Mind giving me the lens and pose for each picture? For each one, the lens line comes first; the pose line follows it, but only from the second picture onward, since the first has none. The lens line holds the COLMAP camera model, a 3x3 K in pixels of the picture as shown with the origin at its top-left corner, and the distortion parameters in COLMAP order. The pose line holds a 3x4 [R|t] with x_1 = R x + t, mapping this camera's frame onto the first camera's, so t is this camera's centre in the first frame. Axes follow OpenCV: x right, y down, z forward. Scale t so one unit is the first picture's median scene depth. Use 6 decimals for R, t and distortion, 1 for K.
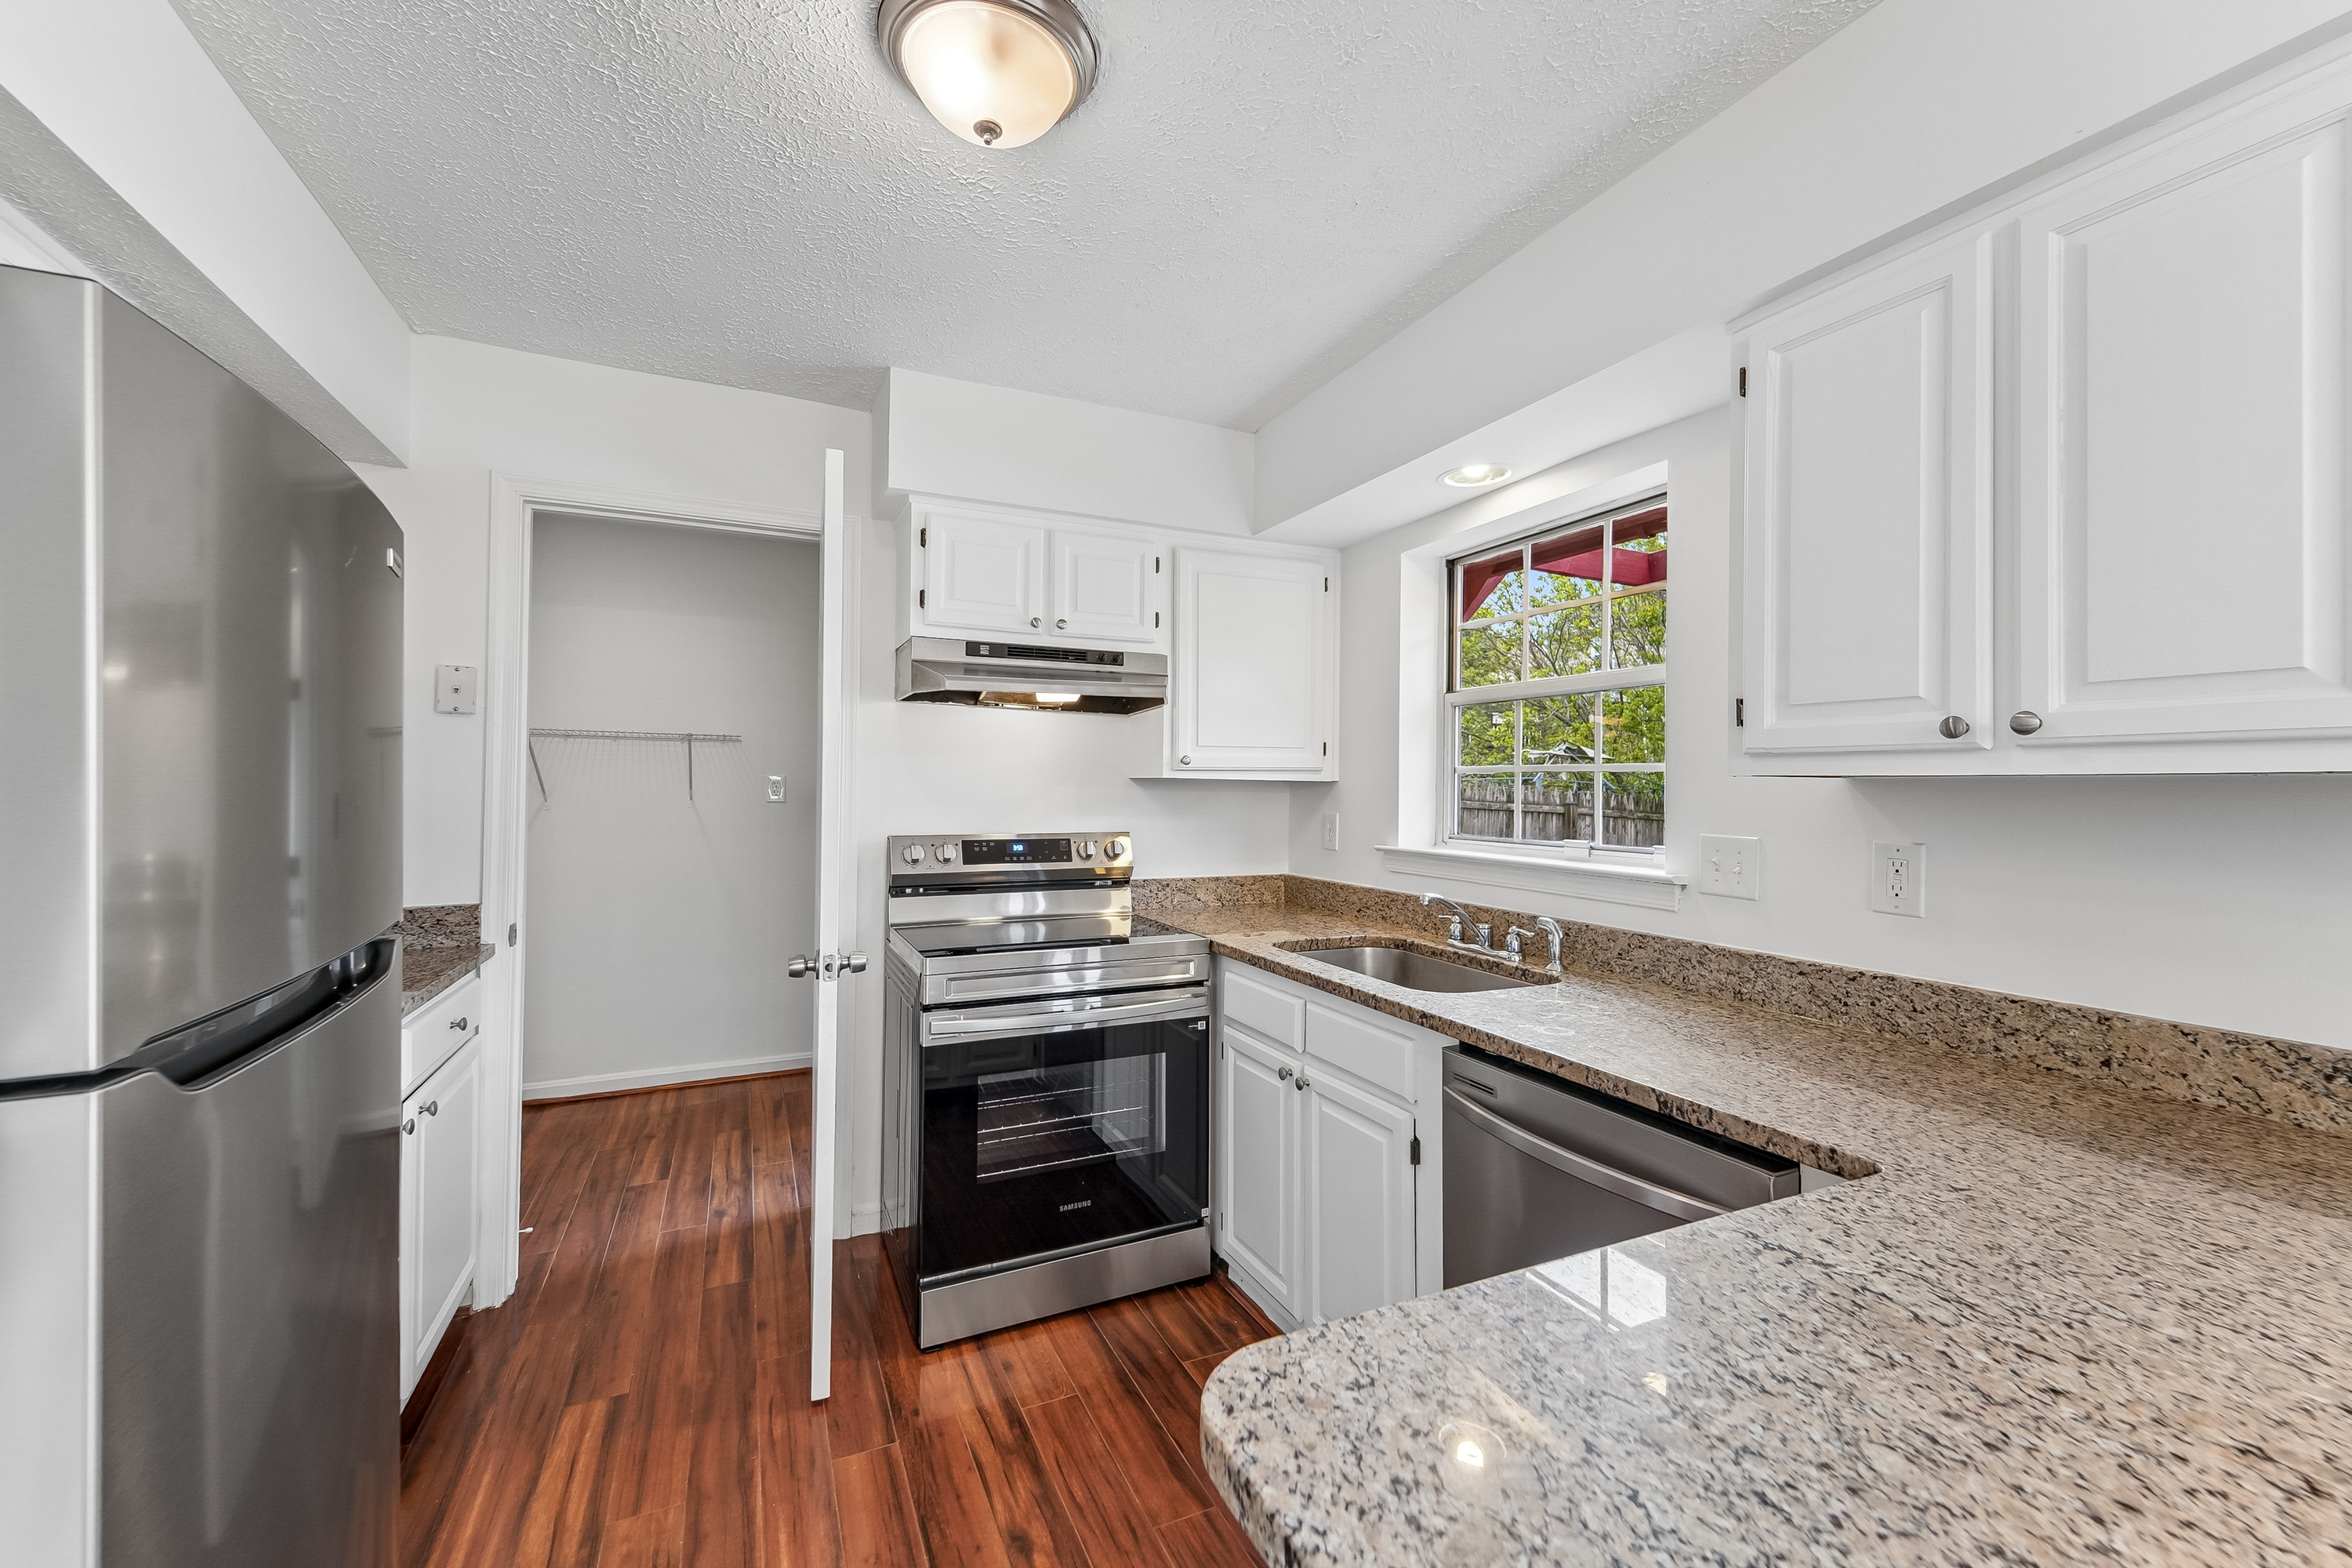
lens RADIAL K [[944.2, 0, 1182.8], [0, 944.2, 774.0], [0, 0, 1]] dist [0.011235, -0.000208]
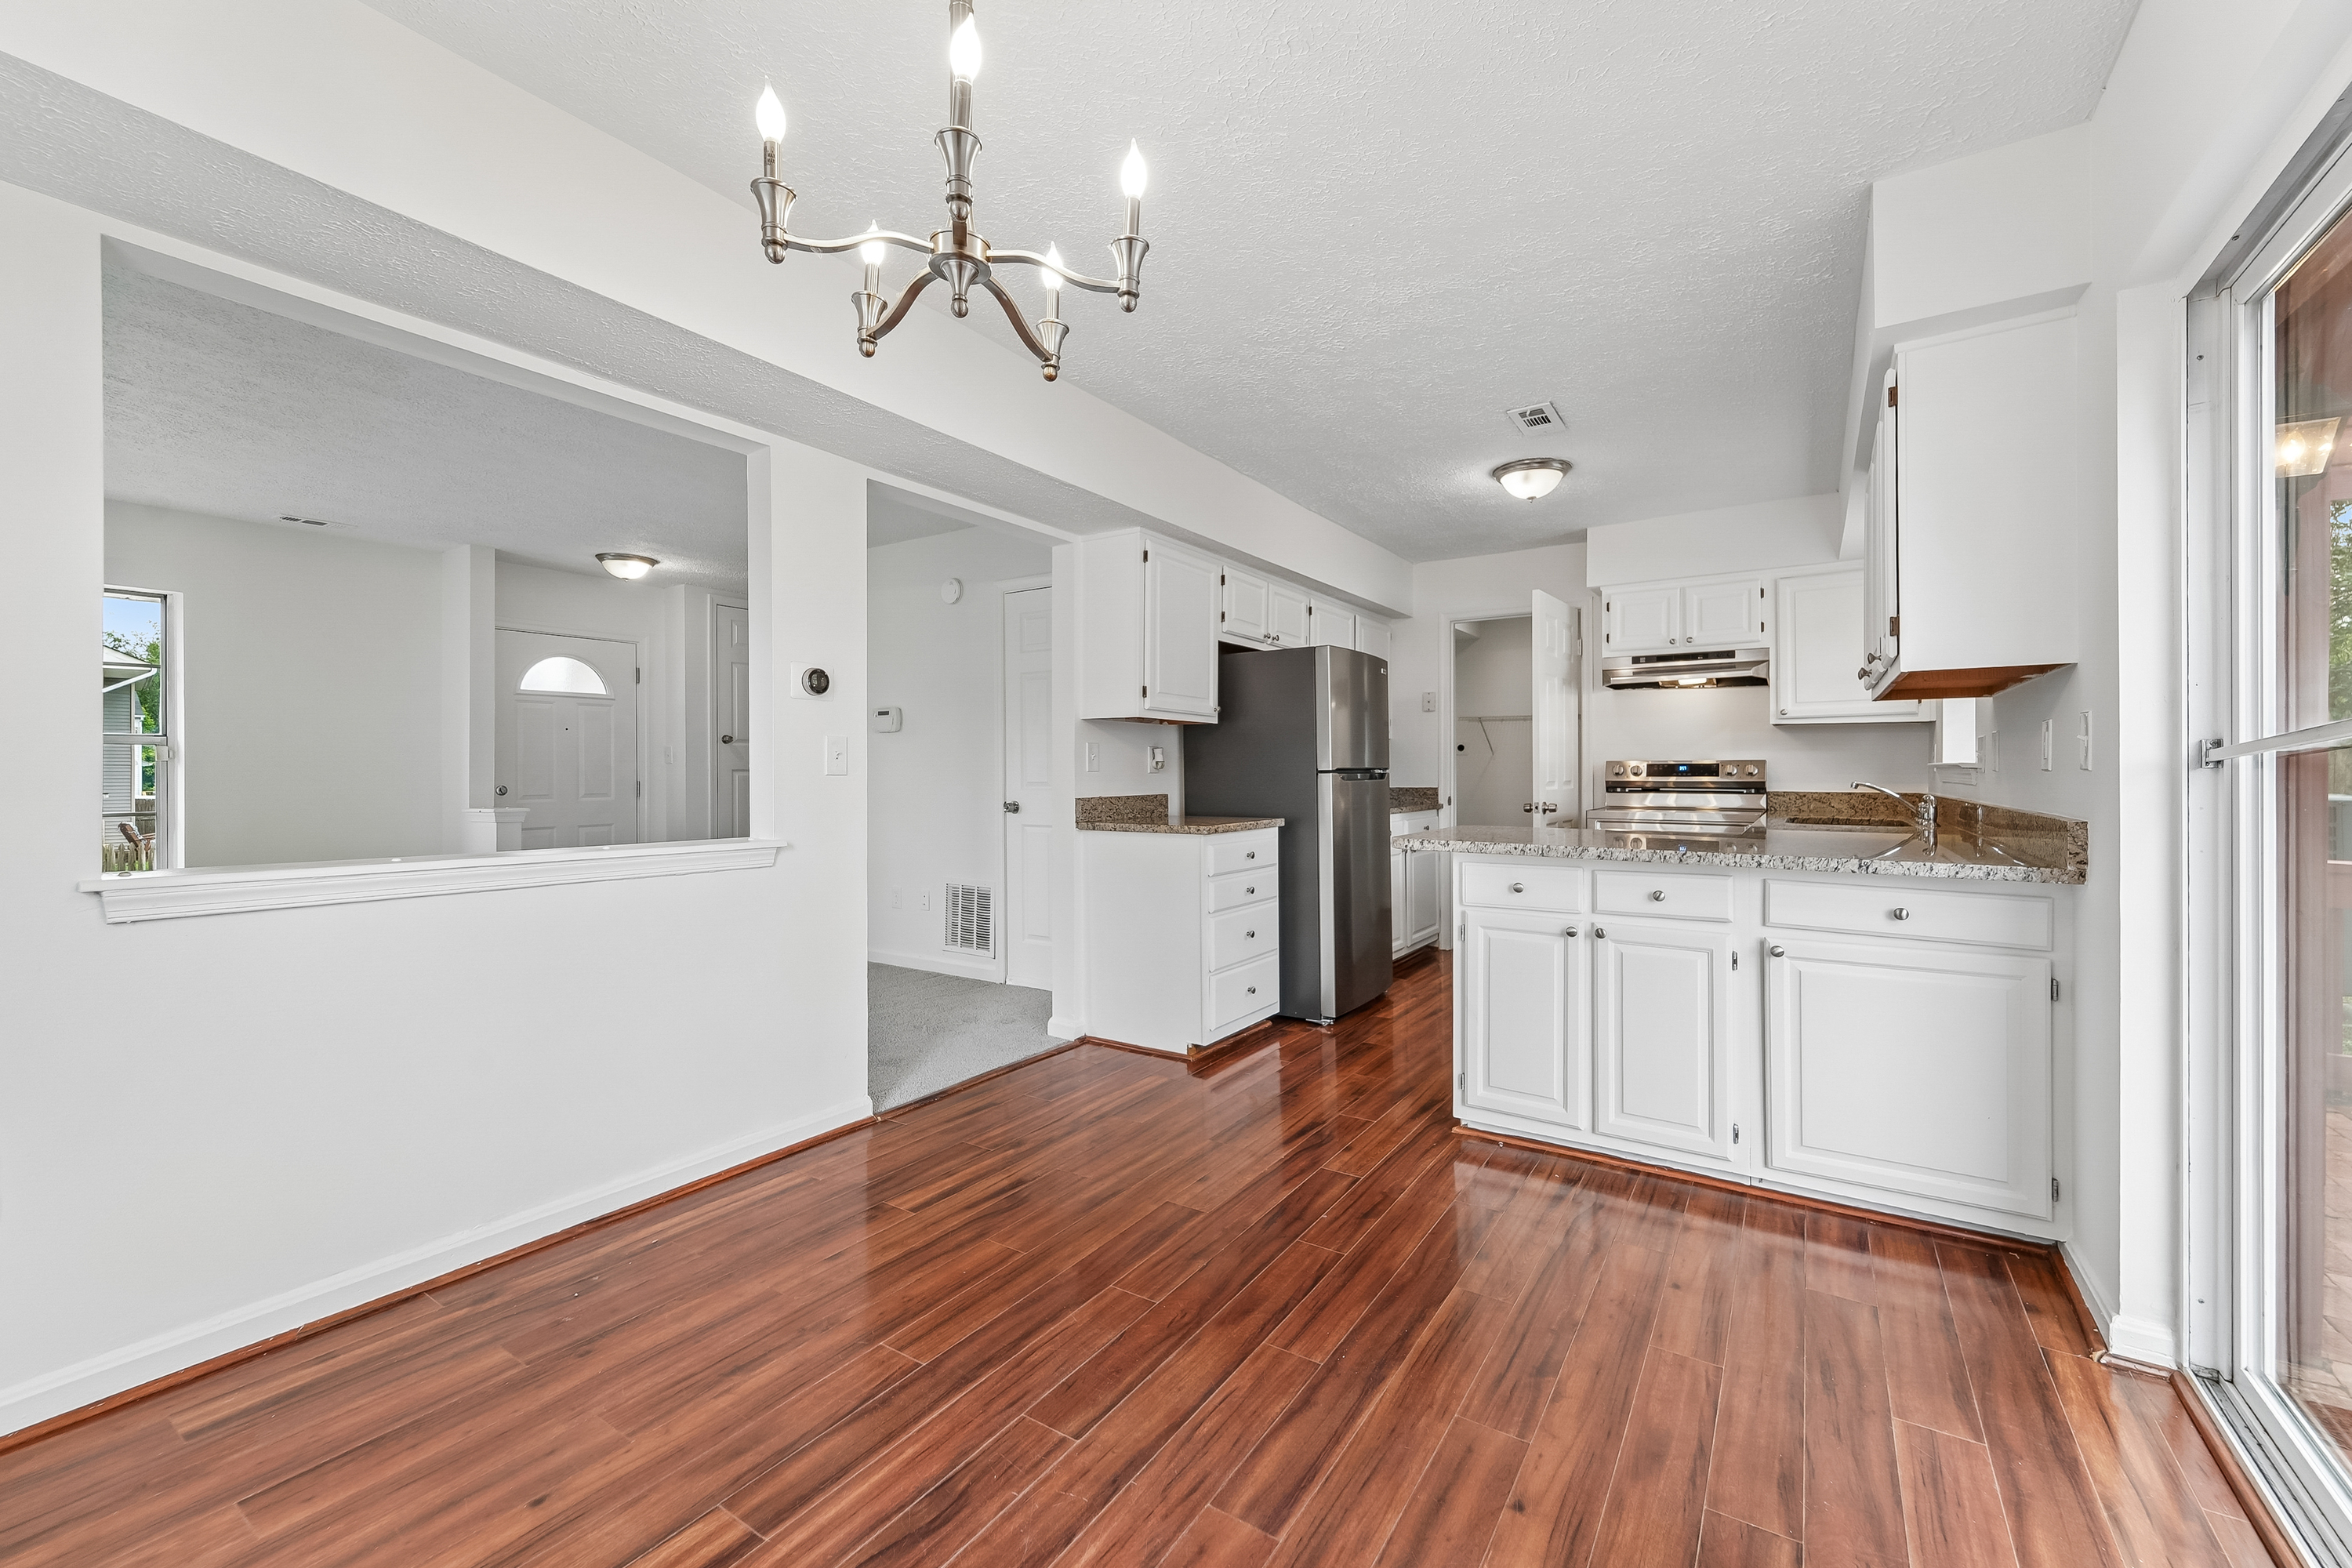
lens RADIAL K [[945.9, 0, 1187.9], [0, 945.9, 775.0], [0, 0, 1]] dist [0.001014, -0.000349]
pose [[0.528757, -0.004179, -0.848763, 1.010724], [0.016111, 0.999857, 0.005114, 0.082096], [0.848621, -0.016378, 0.528749, -0.856799]]
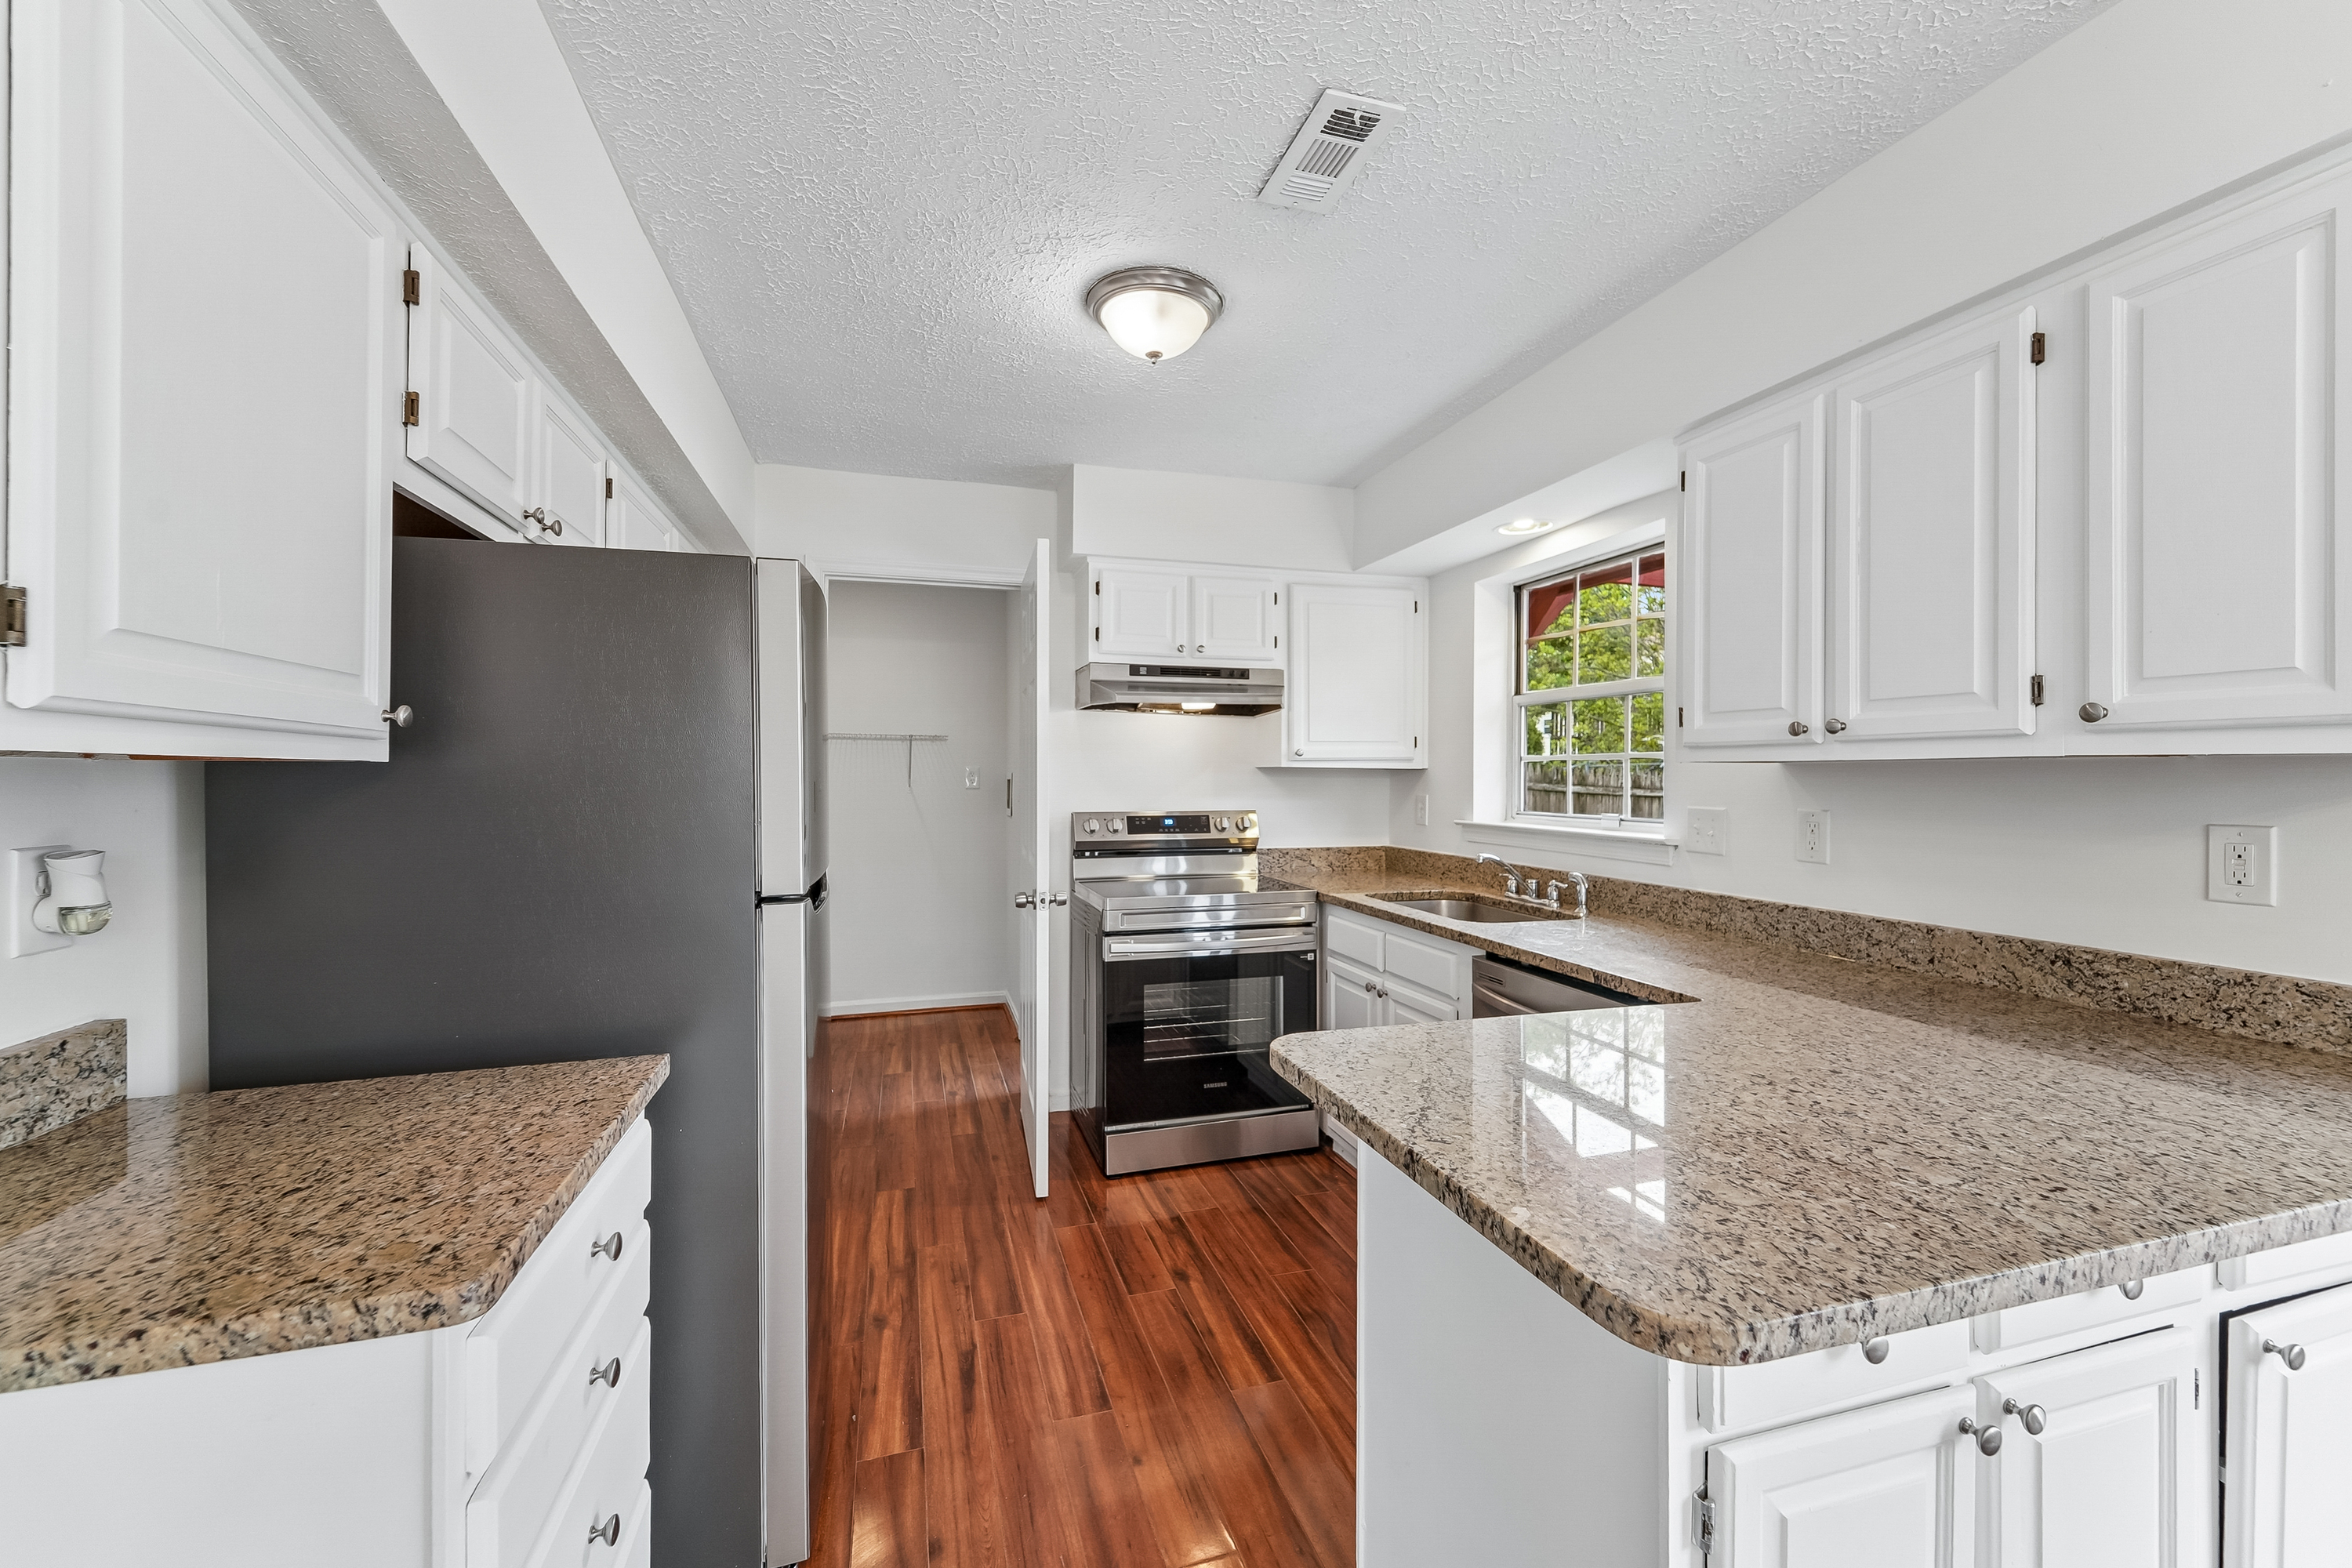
lens RADIAL K [[938.7, 0, 1185.2], [0, 938.7, 772.7], [0, 0, 1]] dist [0.026645, -0.012807]
pose [[0.989831, -0.007029, -0.142075, 0.036912], [0.008503, 0.999916, 0.009768, -0.001623], [0.141995, -0.010877, 0.989808, -0.323097]]
